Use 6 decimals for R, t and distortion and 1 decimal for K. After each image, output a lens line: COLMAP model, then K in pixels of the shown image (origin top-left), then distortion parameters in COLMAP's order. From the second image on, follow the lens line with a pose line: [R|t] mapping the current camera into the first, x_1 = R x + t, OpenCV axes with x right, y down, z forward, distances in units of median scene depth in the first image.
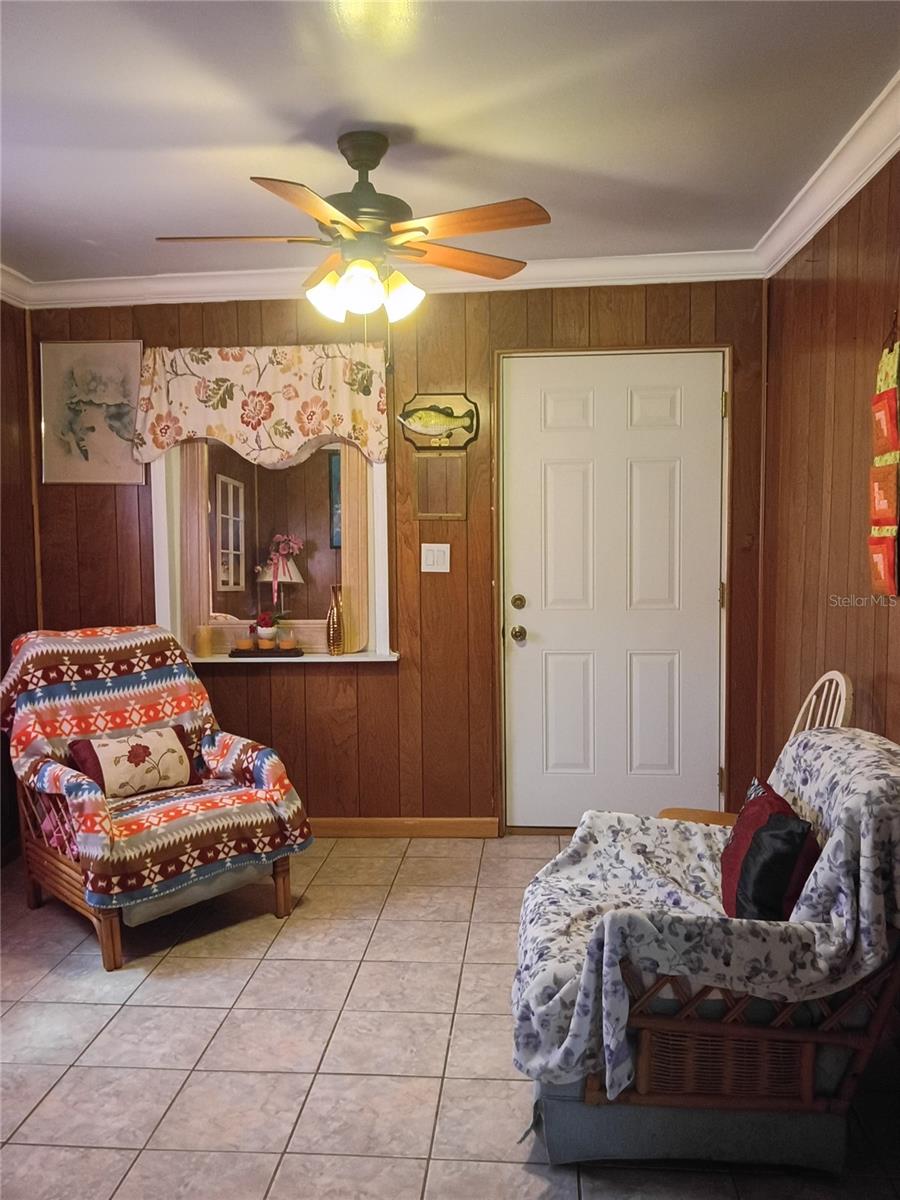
lens RADIAL K [[988.7, 0, 443.4], [0, 988.7, 592.3], [0, 0, 1]] dist [0.037368, -0.085613]
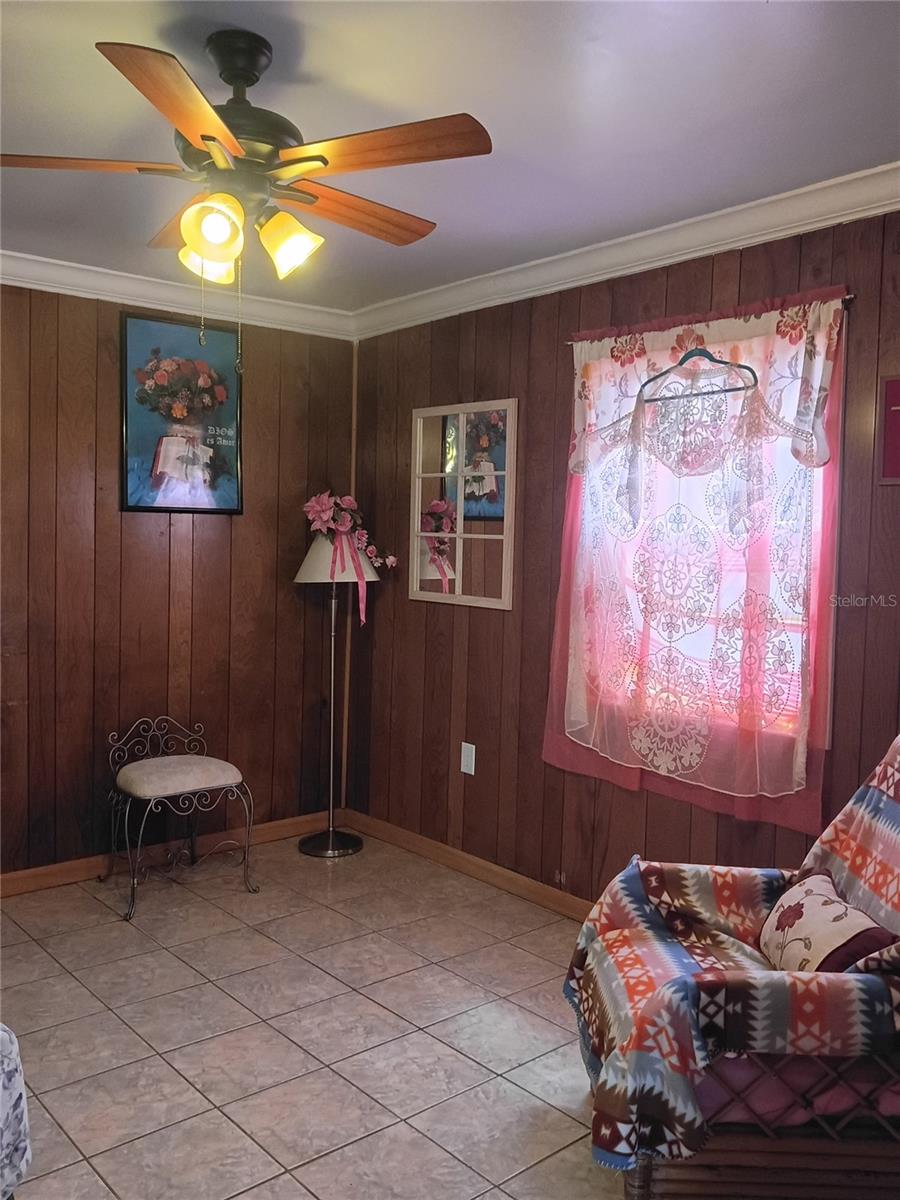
lens RADIAL K [[988.7, 0, 449.8], [0, 988.7, 588.8], [0, 0, 1]] dist [0.037368, -0.085613]
pose [[-0.681635, 0.038383, -0.730685, 0.244583], [-0.062249, 0.991961, 0.110178, -0.082539], [0.729039, 0.120586, -0.673766, 1.065059]]
